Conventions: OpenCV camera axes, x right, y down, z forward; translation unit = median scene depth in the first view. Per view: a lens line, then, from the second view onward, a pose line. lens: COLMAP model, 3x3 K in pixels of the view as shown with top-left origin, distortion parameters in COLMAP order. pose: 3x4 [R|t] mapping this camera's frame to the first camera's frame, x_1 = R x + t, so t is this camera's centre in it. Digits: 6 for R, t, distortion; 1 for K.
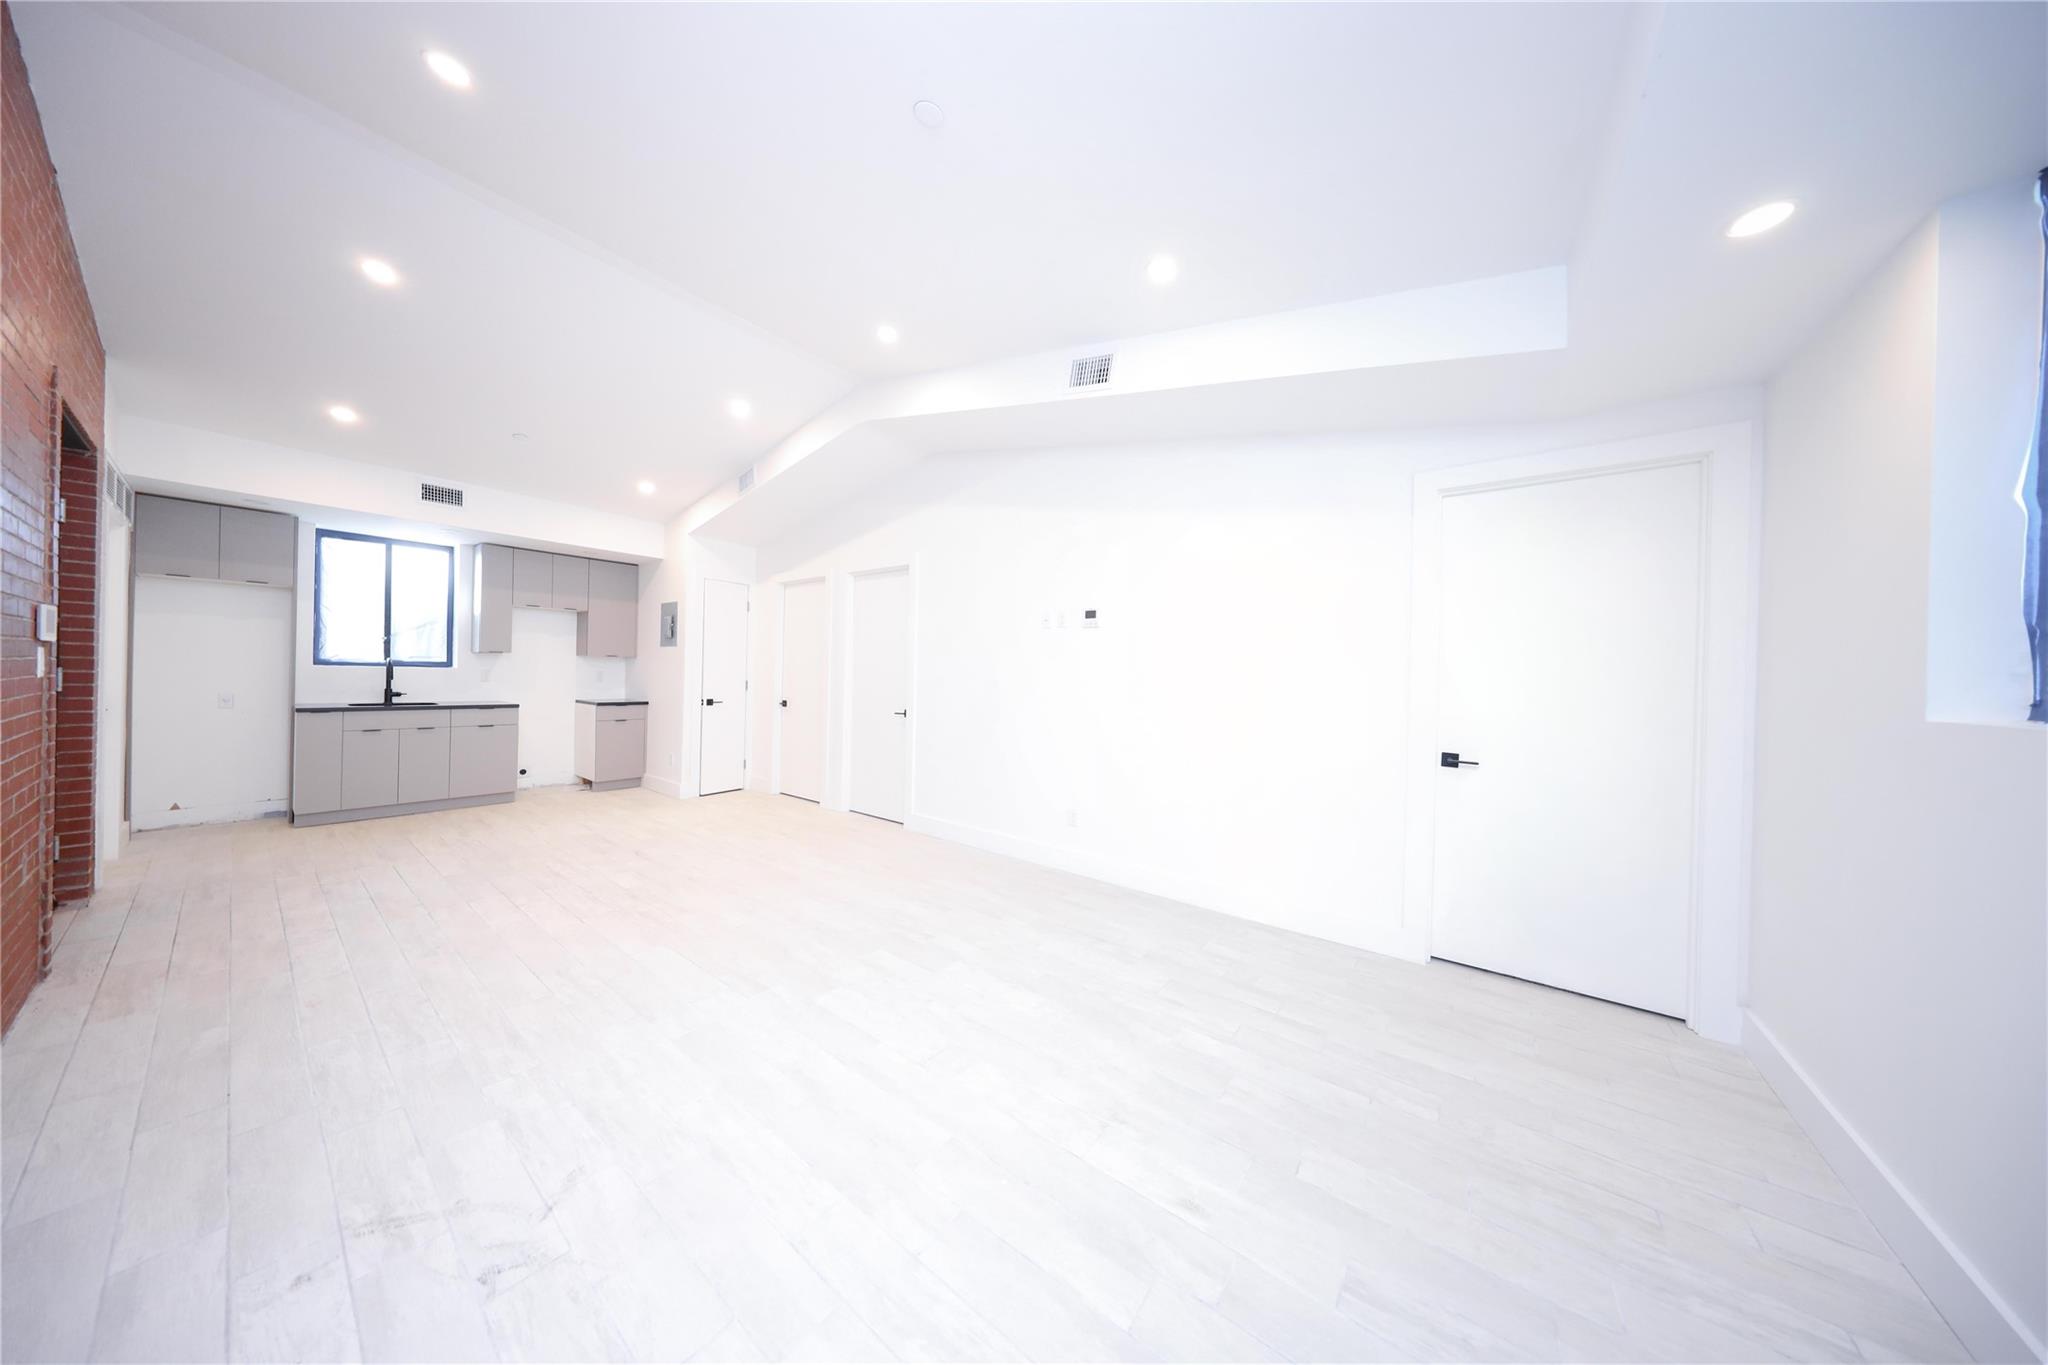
lens RADIAL K [[590.3, 0, 1008.9], [0, 590.3, 676.2], [0, 0, 1]] dist [-0.000944, 0.000009]
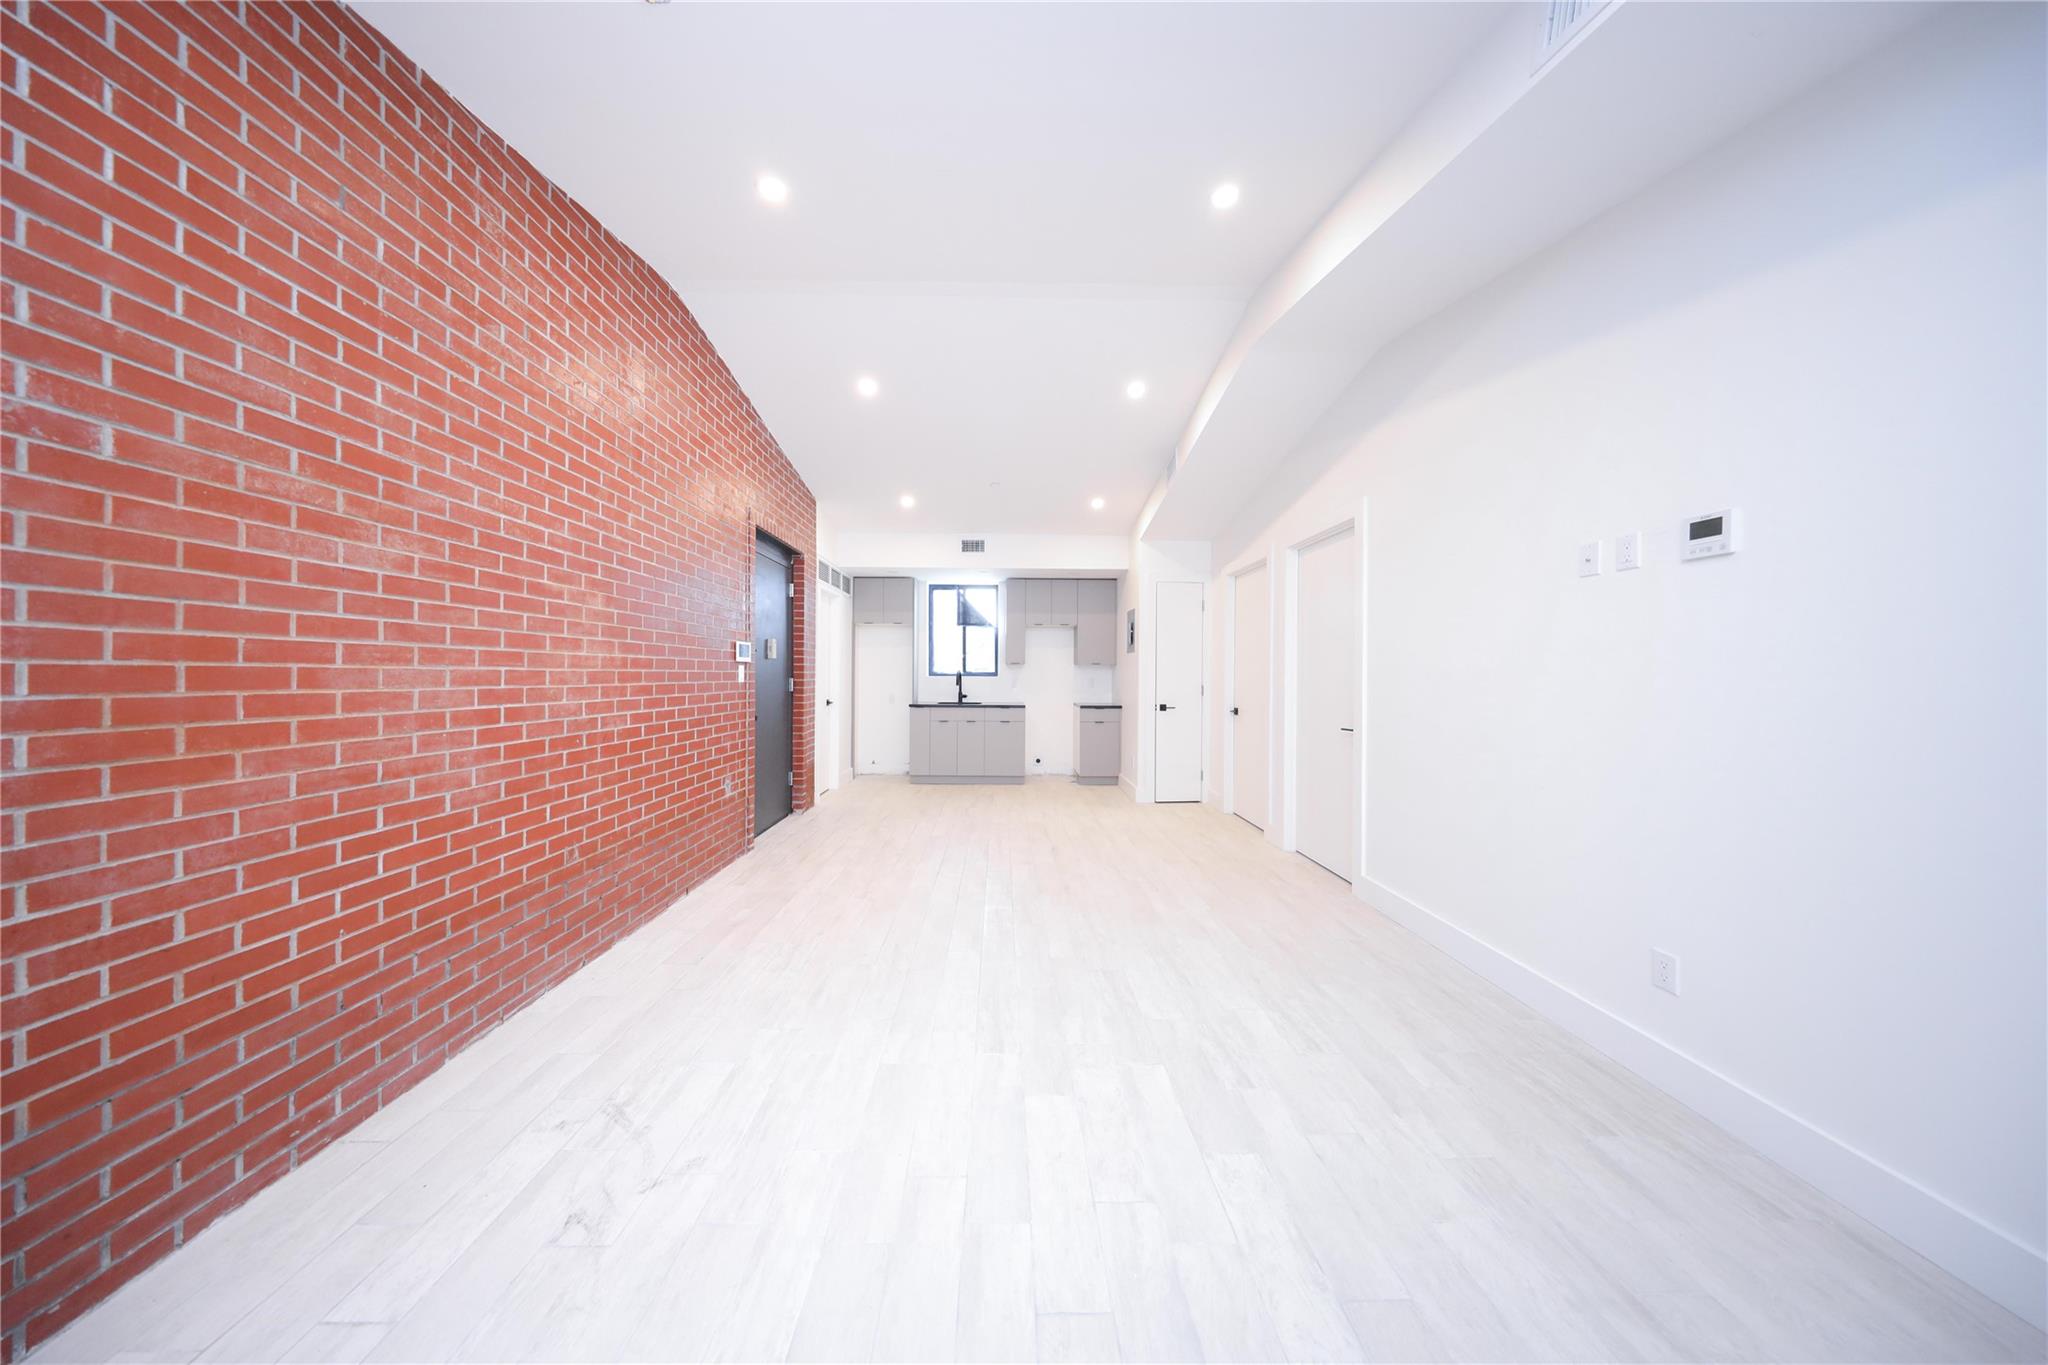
lens RADIAL K [[590.3, 0, 1011.5], [0, 590.3, 677.9], [0, 0, 1]] dist [-0.000944, 0.000009]
pose [[0.620584, -0.015452, -0.783988, 0.117267], [0.006306, 0.999872, -0.014715, 0.008623], [0.784115, 0.004188, 0.620602, 0.226605]]
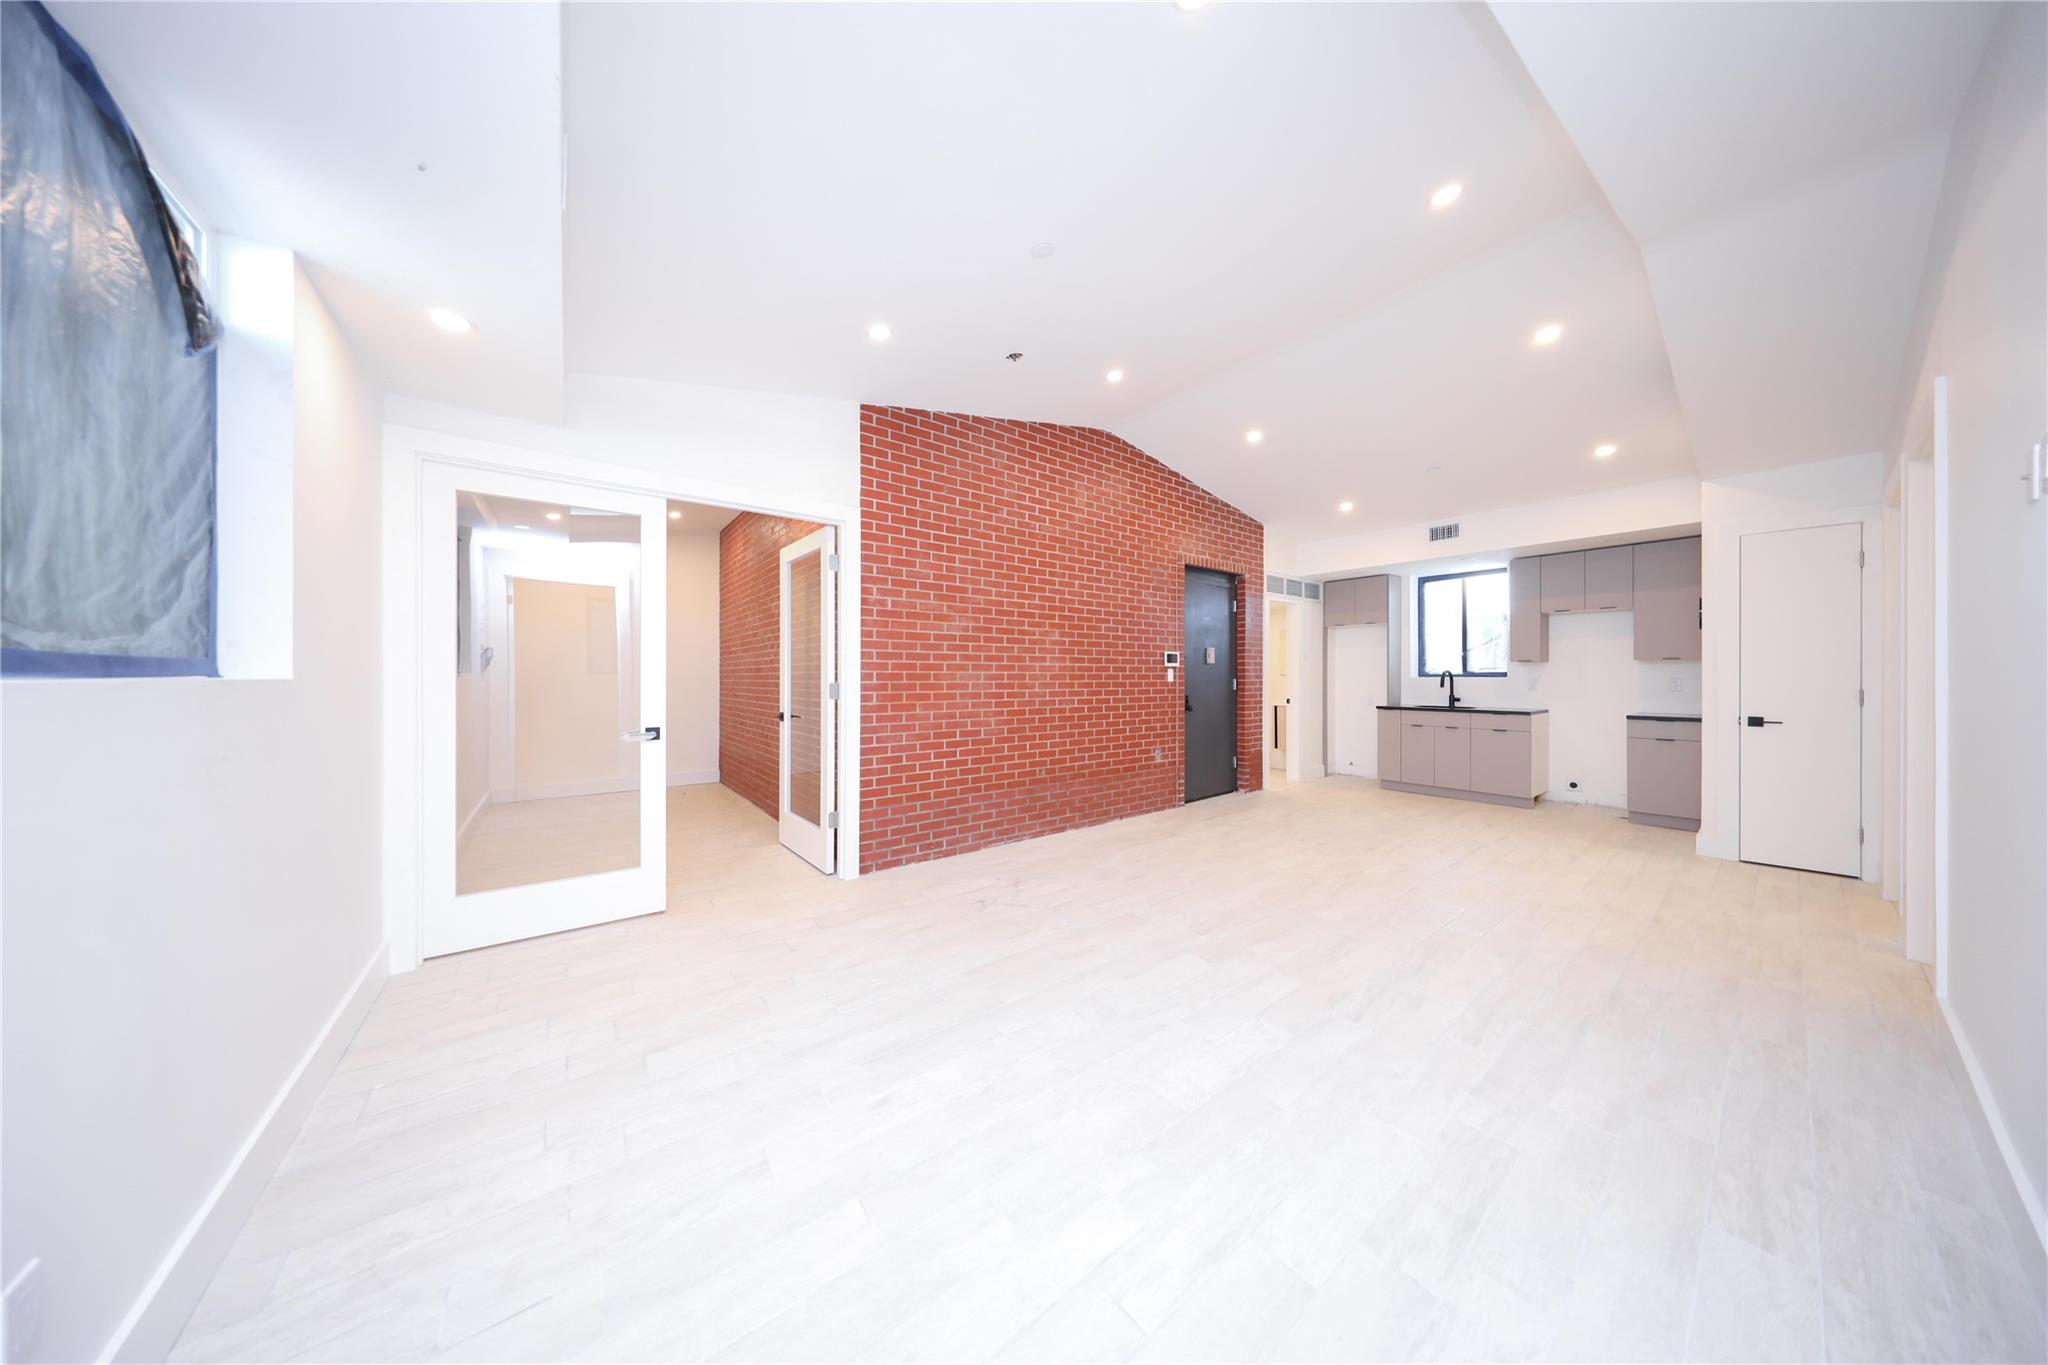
lens RADIAL K [[590.3, 0, 1009.4], [0, 590.3, 676.6], [0, 0, 1]] dist [-0.000944, 0.000009]
pose [[-0.267929, -0.023001, -0.963164, 0.389355], [-0.008978, 0.999731, -0.021377, 0.017598], [0.963397, 0.002920, -0.268064, 0.432594]]
